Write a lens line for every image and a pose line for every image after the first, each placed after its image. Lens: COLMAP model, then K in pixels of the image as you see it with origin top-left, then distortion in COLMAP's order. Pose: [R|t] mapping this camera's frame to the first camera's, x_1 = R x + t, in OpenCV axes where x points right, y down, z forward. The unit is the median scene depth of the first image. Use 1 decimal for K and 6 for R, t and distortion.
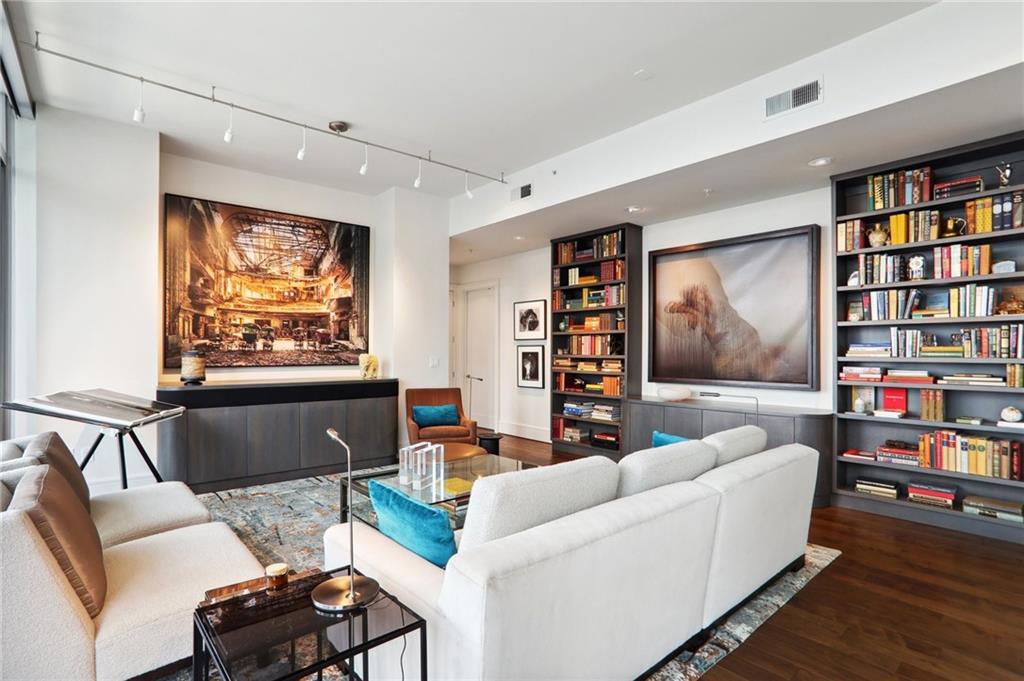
lens RADIAL K [[508.2, 0, 501.1], [0, 508.2, 348.9], [0, 0, 1]] dist [0.004345, 0.006951]
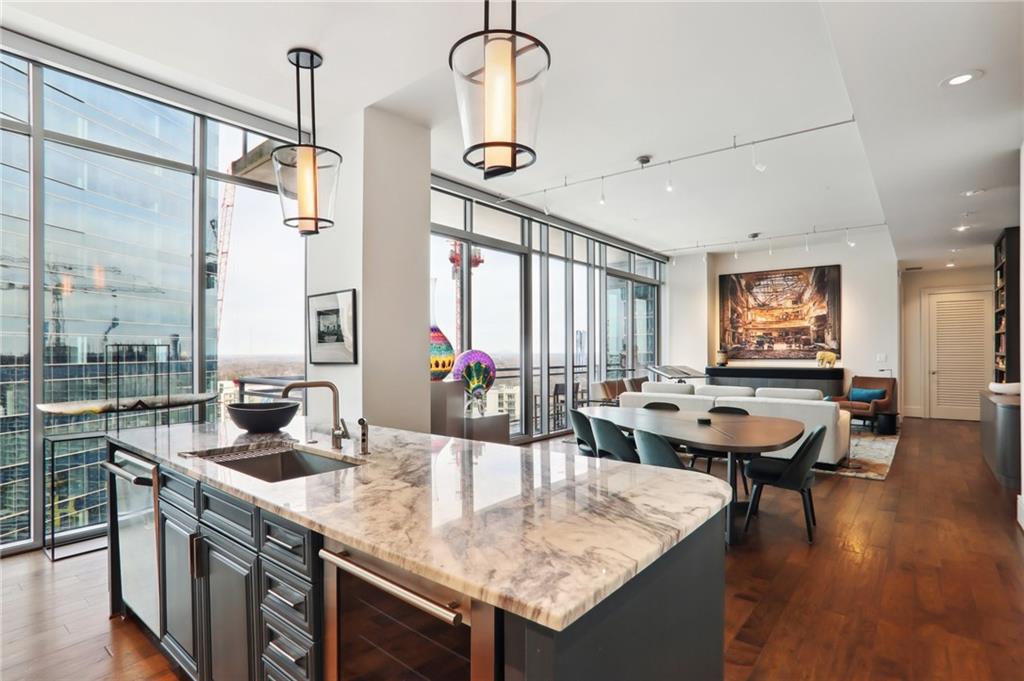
lens RADIAL K [[508.2, 0, 508.2], [0, 508.2, 349.1], [0, 0, 1]] dist [0.004345, 0.006951]
pose [[0.211215, -0.008566, -0.977402, 1.050875], [0.004201, 0.999960, -0.007855, 0.010409], [0.977431, -0.002447, 0.211243, -0.258925]]
